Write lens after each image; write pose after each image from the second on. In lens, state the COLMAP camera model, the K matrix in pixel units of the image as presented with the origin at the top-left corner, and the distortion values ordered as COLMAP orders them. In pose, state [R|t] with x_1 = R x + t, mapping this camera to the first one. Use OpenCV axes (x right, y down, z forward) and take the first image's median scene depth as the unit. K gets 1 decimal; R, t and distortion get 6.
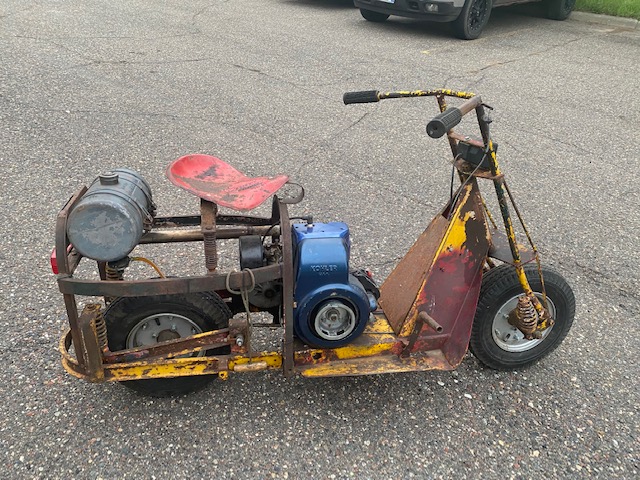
lens RADIAL K [[490.5, 0, 315.4], [0, 490.5, 242.0], [0, 0, 1]] dist [0.032522, -0.029533]
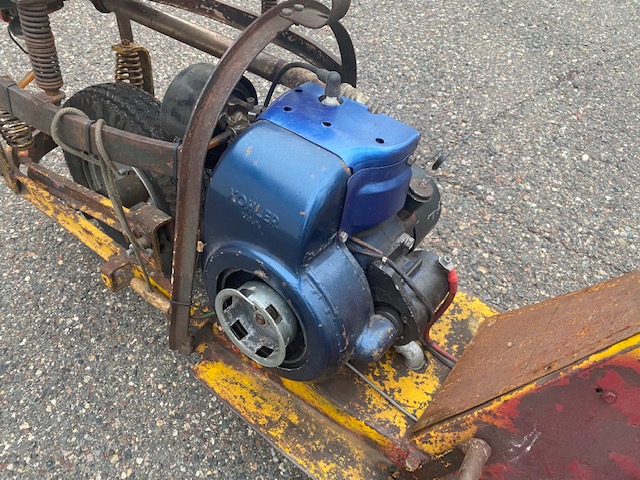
lens RADIAL K [[490.5, 0, 321.9], [0, 490.5, 242.4], [0, 0, 1]] dist [0.032522, -0.029533]
pose [[0.697313, 0.529272, -0.483349, 0.233400], [-0.375007, 0.844083, 0.383267, -0.086045], [0.610840, -0.085998, 0.787070, 0.638874]]
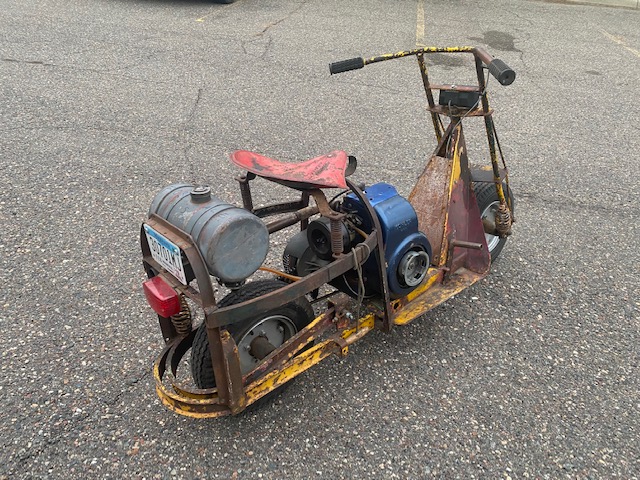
lens RADIAL K [[490.5, 0, 315.5], [0, 490.5, 241.6], [0, 0, 1]] dist [0.032522, -0.029533]
pose [[0.852629, -0.298107, 0.429134, -0.564515], [0.272292, 0.954446, 0.122020, -0.085972], [-0.445961, 0.012812, 0.894961, 0.091964]]
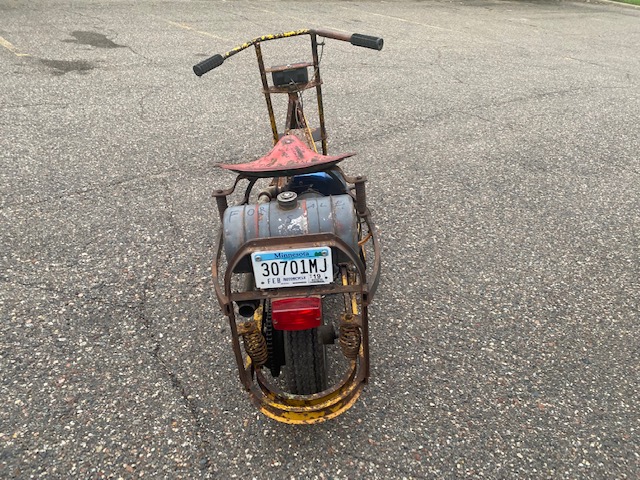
lens RADIAL K [[490.5, 0, 318.0], [0, 490.5, 238.6], [0, 0, 1]] dist [0.032522, -0.029533]
pose [[0.135076, -0.544345, 0.827915, -1.022273], [0.478790, 0.767402, 0.426443, -0.370448], [-0.867476, 0.338795, 0.364285, 0.570381]]
